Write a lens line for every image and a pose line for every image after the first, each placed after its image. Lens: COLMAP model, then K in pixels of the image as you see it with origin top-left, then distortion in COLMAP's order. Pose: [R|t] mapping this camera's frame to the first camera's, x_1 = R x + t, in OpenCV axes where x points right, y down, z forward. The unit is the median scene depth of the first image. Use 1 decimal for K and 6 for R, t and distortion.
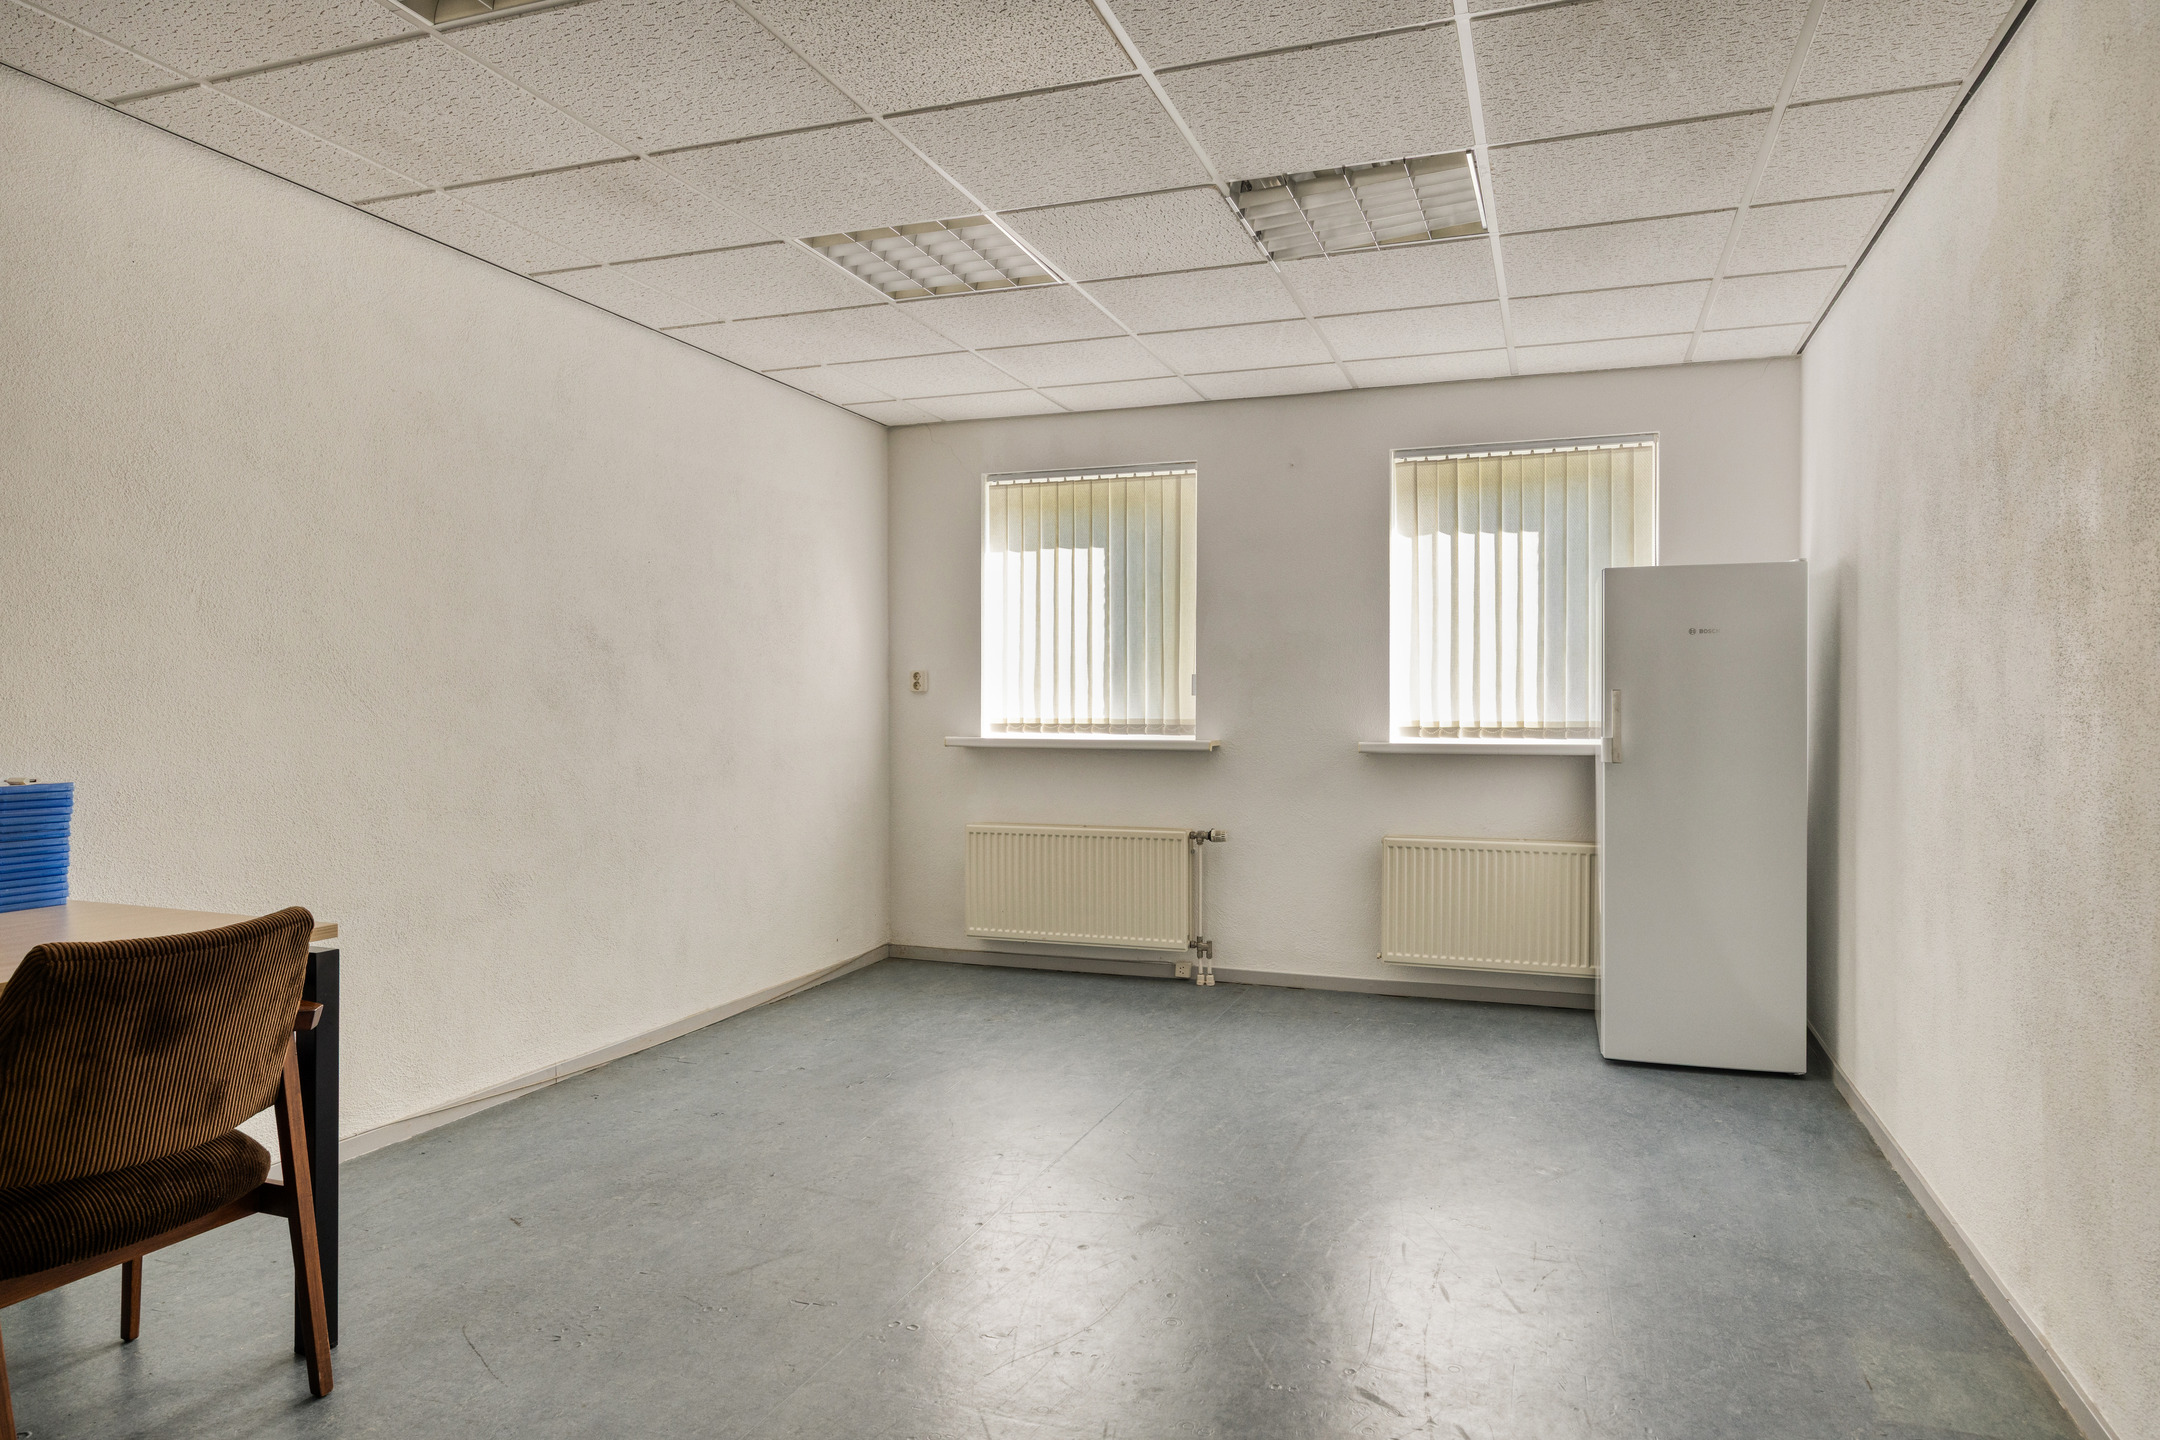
lens RADIAL K [[1346.1, 0, 1080.1], [0, 1346.1, 716.7], [0, 0, 1]] dist [0.003402, 0.000268]
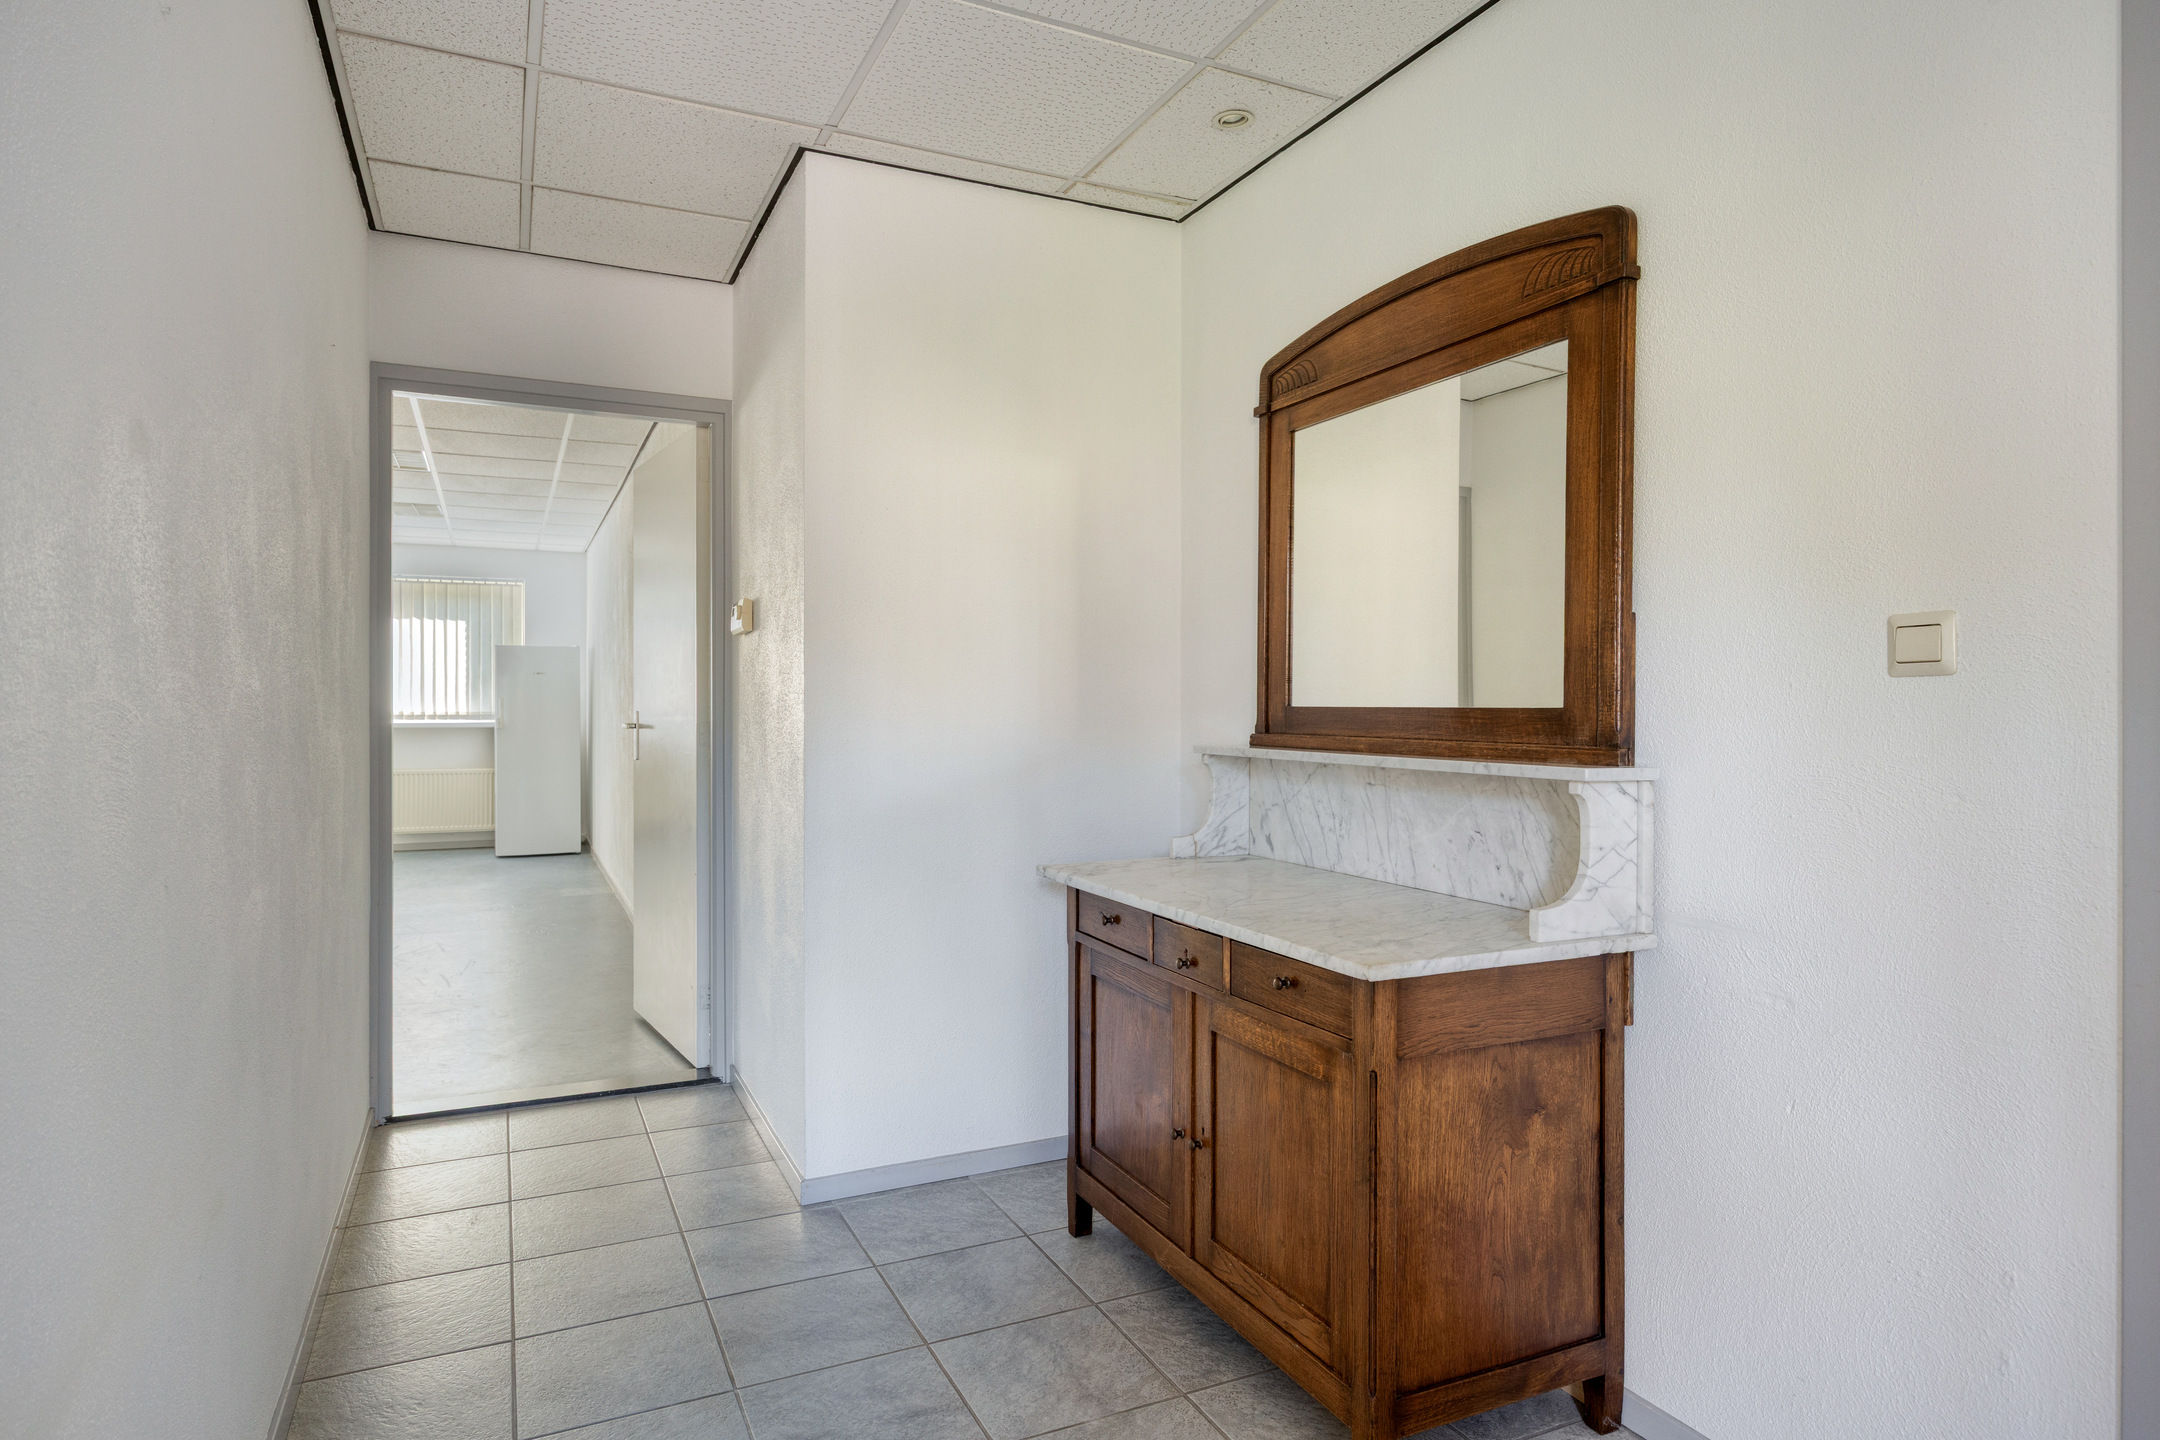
lens RADIAL K [[1208.0, 0, 1077.3], [0, 1208.0, 711.1], [0, 0, 1]] dist [-0.006868, -0.001699]
pose [[0.697025, -0.006713, 0.717016, -0.339865], [0.001444, 0.999967, 0.007959, -0.010933], [-0.717046, -0.004513, 0.697012, -0.981654]]
